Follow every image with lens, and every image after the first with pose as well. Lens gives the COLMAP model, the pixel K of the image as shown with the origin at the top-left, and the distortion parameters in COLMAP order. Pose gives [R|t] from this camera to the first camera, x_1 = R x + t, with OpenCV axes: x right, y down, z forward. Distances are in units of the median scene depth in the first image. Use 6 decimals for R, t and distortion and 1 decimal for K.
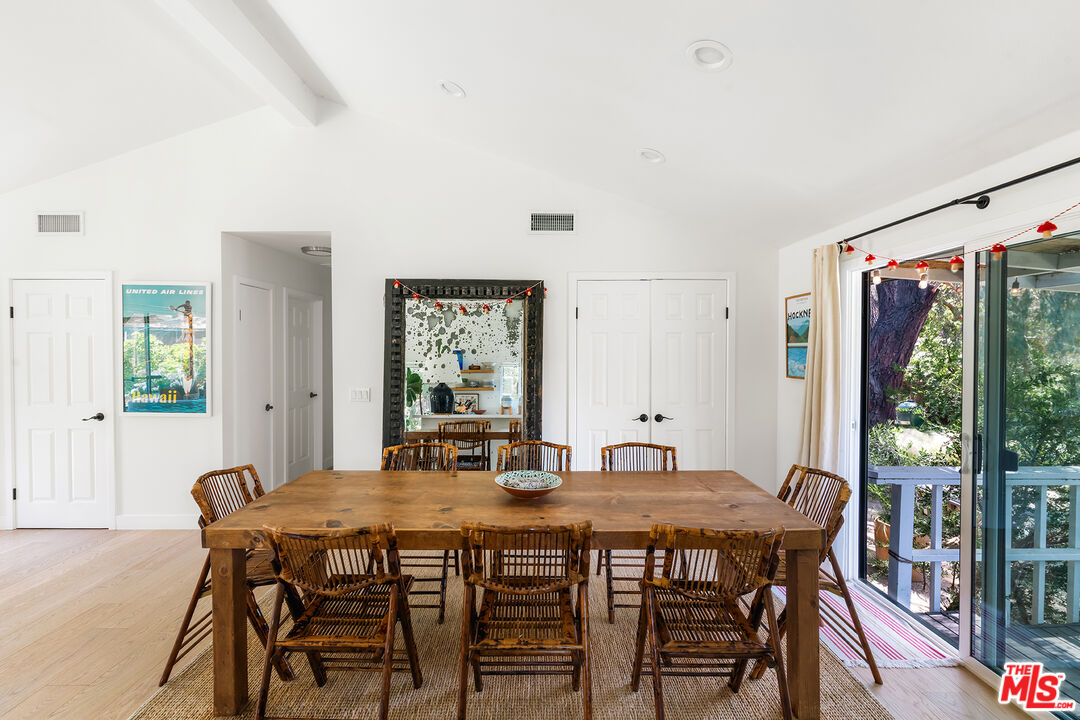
lens RADIAL K [[474.2, 0, 540.6], [0, 474.2, 355.4], [0, 0, 1]] dist [0.000413, -0.000095]
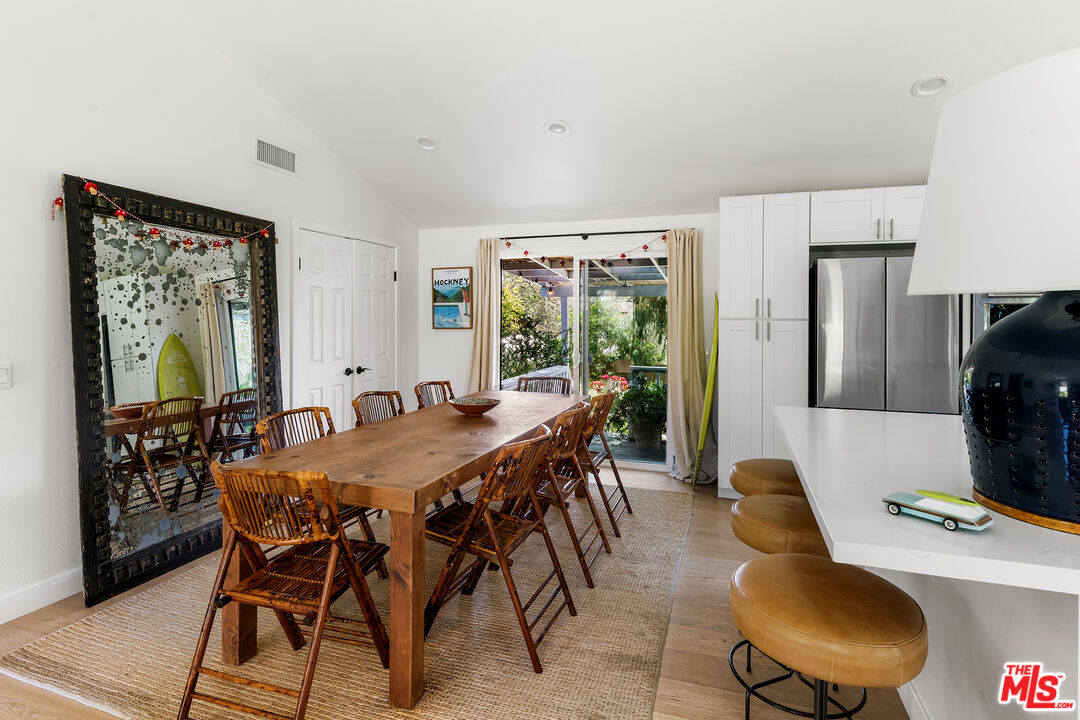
lens RADIAL K [[518.1, 0, 558.8], [0, 518.1, 318.1], [0, 0, 1]] dist [-0.000542, 0.000266]
pose [[0.323136, 0.001268, 0.946352, -0.727013], [0.010314, 0.999935, -0.004861, 0.026678], [-0.946296, 0.011331, 0.323102, 0.208426]]
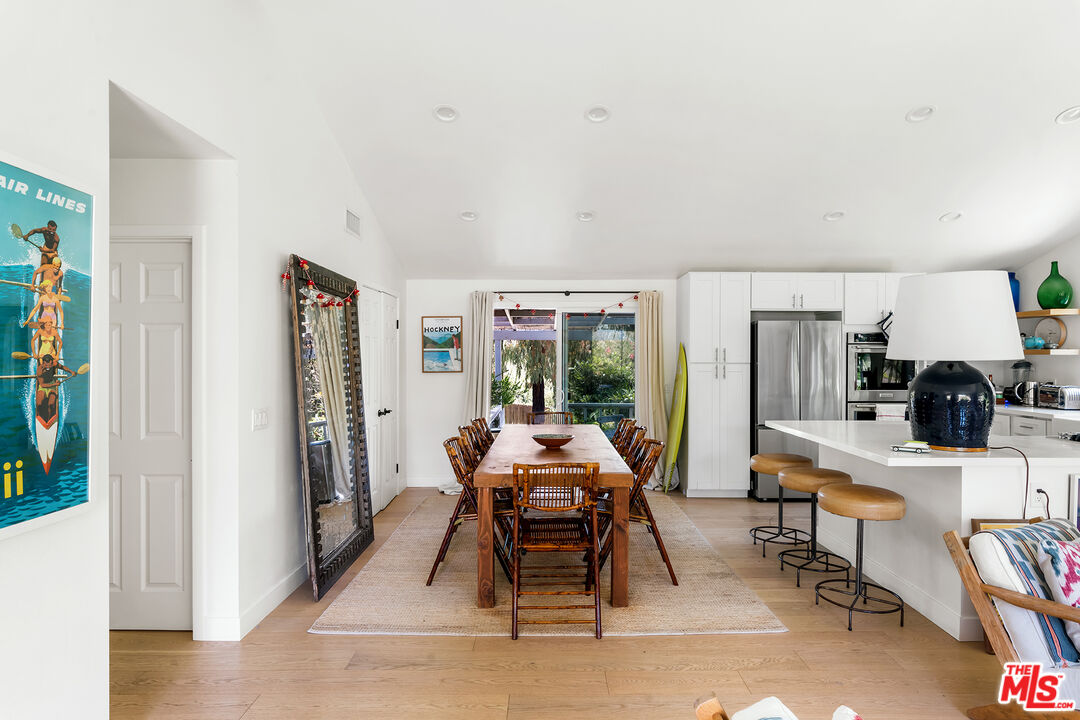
lens RADIAL K [[571.8, 0, 561.8], [0, 571.8, 354.4], [0, 0, 1]] dist [-0.000427, 0.018651]
pose [[0.011323, 0.001315, 0.999935, -1.180055], [0.015146, 0.999884, -0.001486, 0.000092], [-0.999821, 0.015162, 0.011302, 0.568337]]
